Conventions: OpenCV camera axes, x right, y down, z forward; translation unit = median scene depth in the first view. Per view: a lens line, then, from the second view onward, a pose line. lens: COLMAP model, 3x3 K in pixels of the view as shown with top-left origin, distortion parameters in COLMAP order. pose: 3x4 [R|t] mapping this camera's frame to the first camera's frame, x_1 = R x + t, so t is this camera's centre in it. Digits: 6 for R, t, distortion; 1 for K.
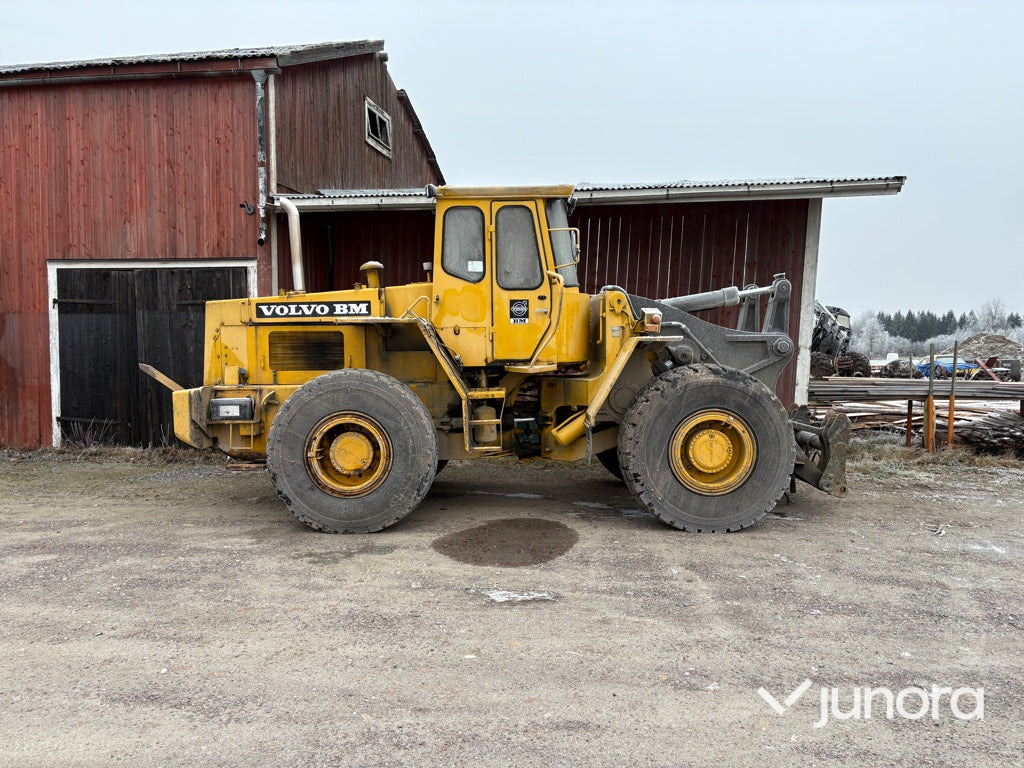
lens RADIAL K [[768.1, 0, 513.0], [0, 768.1, 390.0], [0, 0, 1]] dist [0.071686, -0.091986]
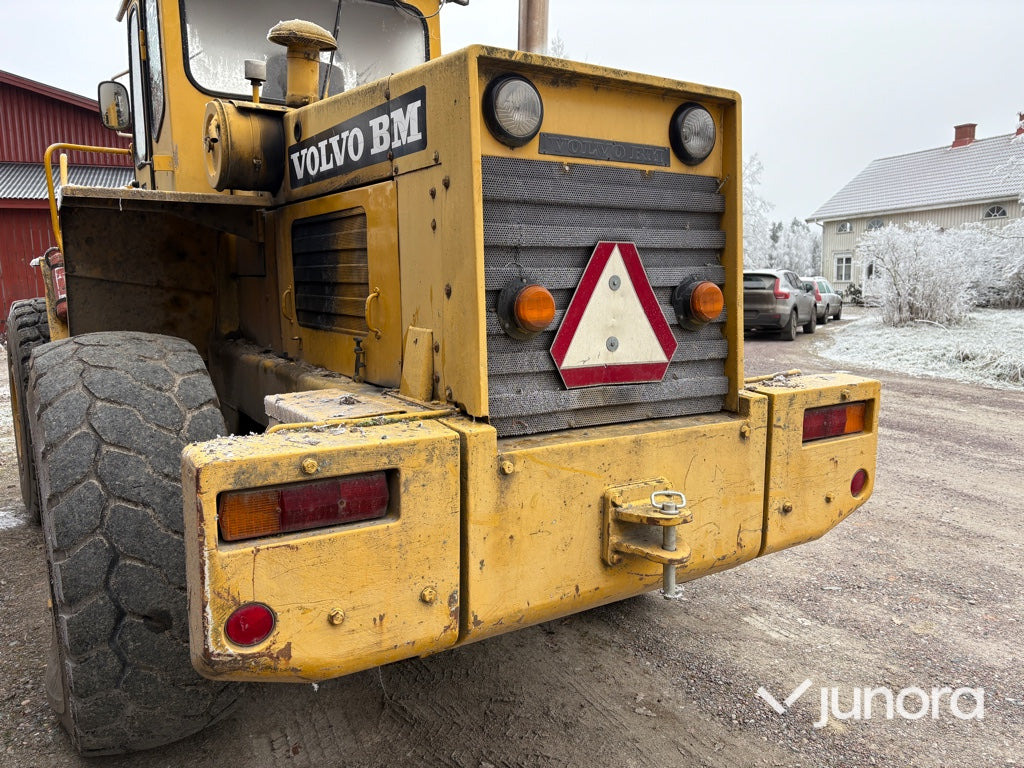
lens RADIAL K [[768.1, 0, 513.0], [0, 768.1, 390.0], [0, 0, 1]] dist [0.071686, -0.091986]
pose [[-0.545112, -0.108903, 0.831260, -0.613055], [0.064225, 0.983189, 0.170923, -0.062325], [-0.835899, 0.146560, -0.528954, 1.260790]]
